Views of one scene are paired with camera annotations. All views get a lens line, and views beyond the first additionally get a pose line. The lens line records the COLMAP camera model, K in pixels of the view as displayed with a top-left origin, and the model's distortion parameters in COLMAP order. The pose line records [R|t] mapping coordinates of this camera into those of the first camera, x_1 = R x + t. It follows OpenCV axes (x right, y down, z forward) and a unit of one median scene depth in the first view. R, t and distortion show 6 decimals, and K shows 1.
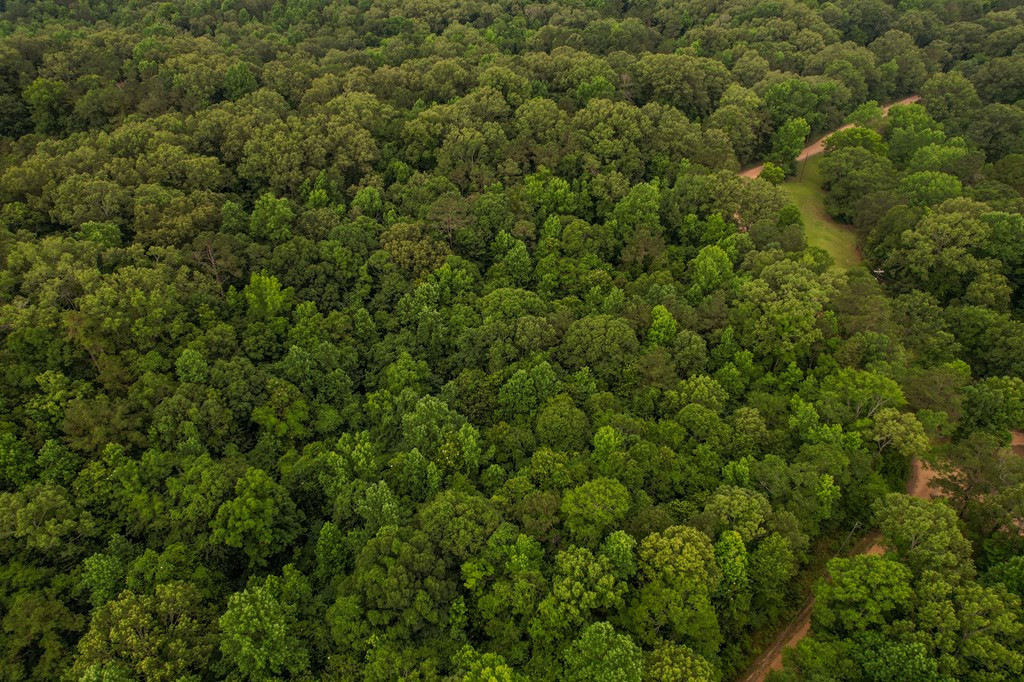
lens RADIAL K [[659.6, 0, 517.2], [0, 659.6, 346.4], [0, 0, 1]] dist [-0.075036, 0.070079]
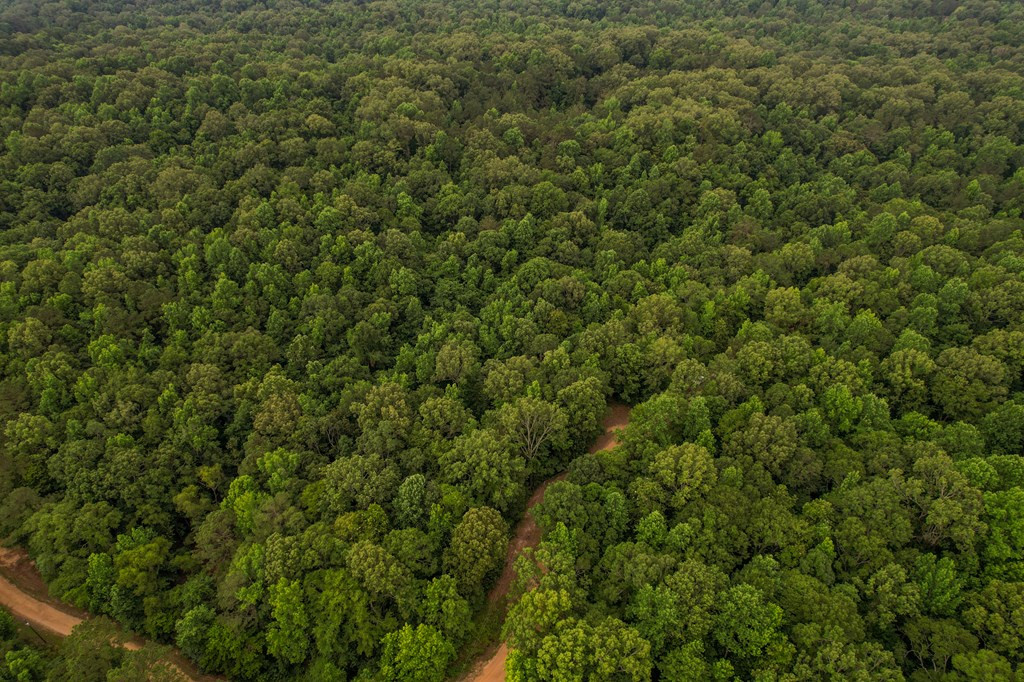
lens RADIAL K [[655.4, 0, 513.5], [0, 655.4, 346.9], [0, 0, 1]] dist [-0.074657, 0.066673]
pose [[0.801294, 0.334311, -0.496149, 0.175826], [-0.355562, 0.933064, 0.054468, 0.589138], [0.481148, 0.132766, 0.866527, -0.930747]]
